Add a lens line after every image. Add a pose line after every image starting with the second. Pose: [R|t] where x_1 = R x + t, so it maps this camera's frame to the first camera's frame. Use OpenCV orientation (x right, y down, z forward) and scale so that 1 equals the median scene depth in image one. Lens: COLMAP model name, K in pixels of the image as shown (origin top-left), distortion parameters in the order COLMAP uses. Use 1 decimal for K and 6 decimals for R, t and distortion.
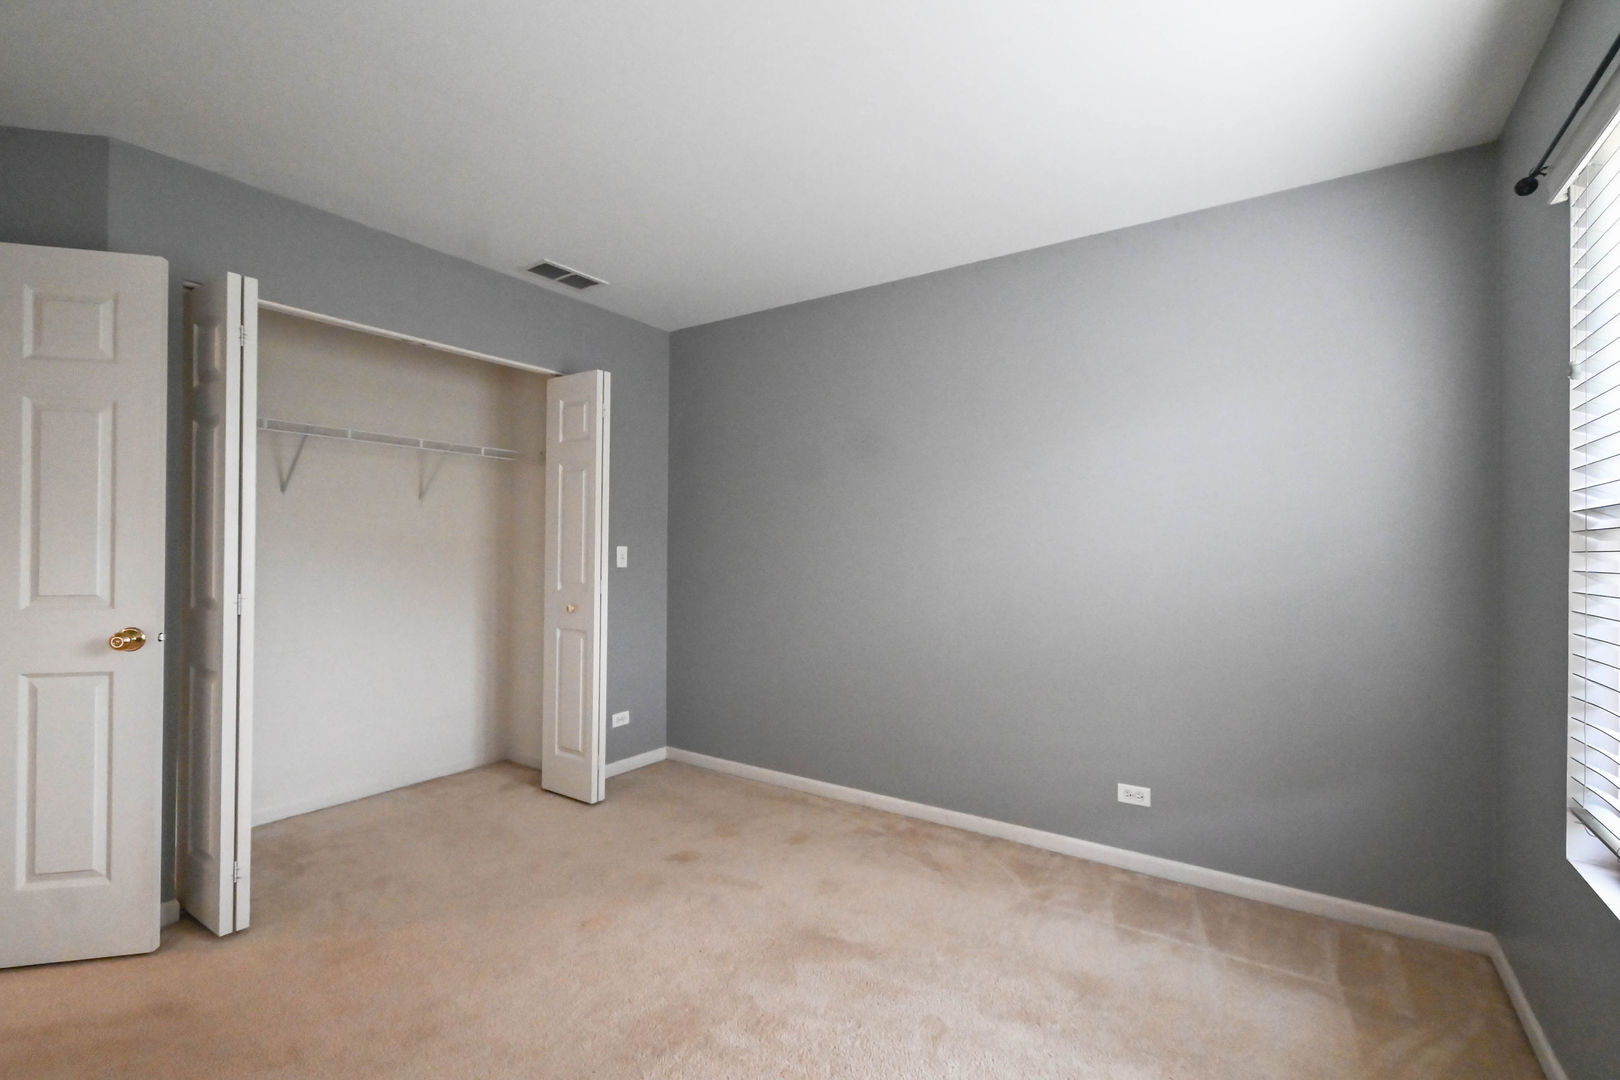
lens RADIAL K [[715.4, 0, 810.0], [0, 715.4, 540.0], [0, 0, 1]] dist [-0.000193, -0.000381]
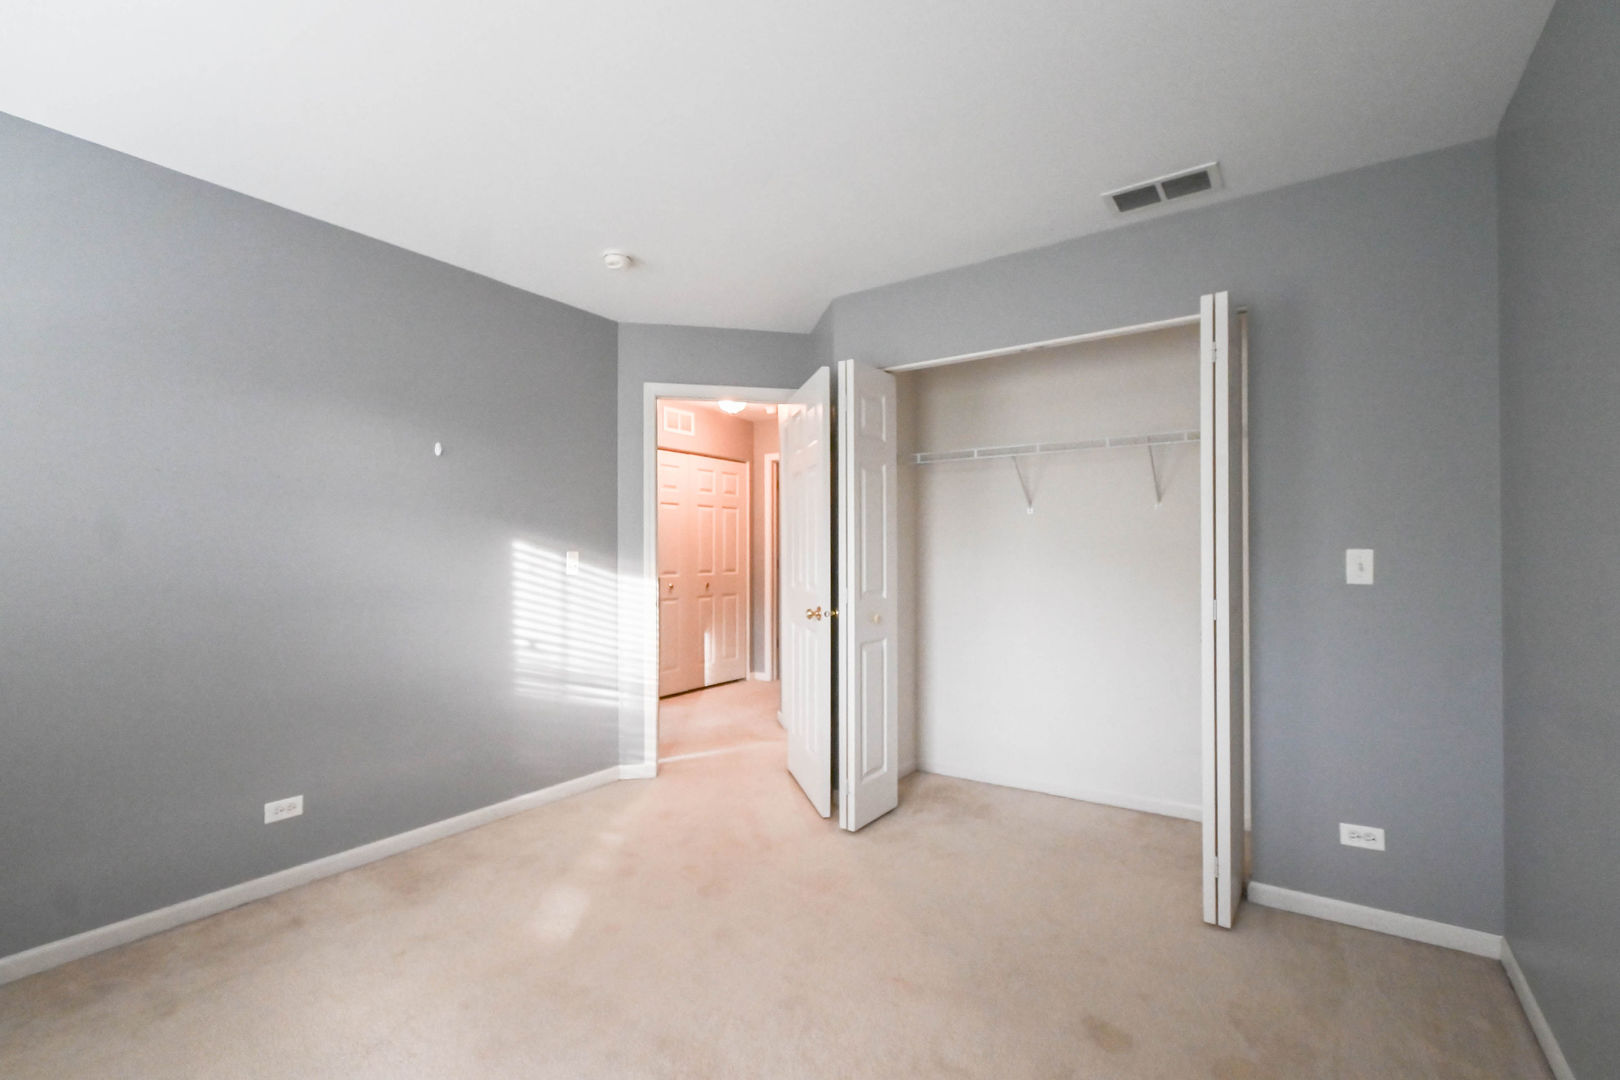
lens RADIAL K [[715.4, 0, 810.0], [0, 715.4, 540.0], [0, 0, 1]] dist [-0.000193, -0.000381]
pose [[-0.016196, -0.021658, -0.999634, 0.405527], [0.019208, 0.999574, -0.021968, 0.006309], [0.999684, -0.019557, -0.015773, 0.638295]]
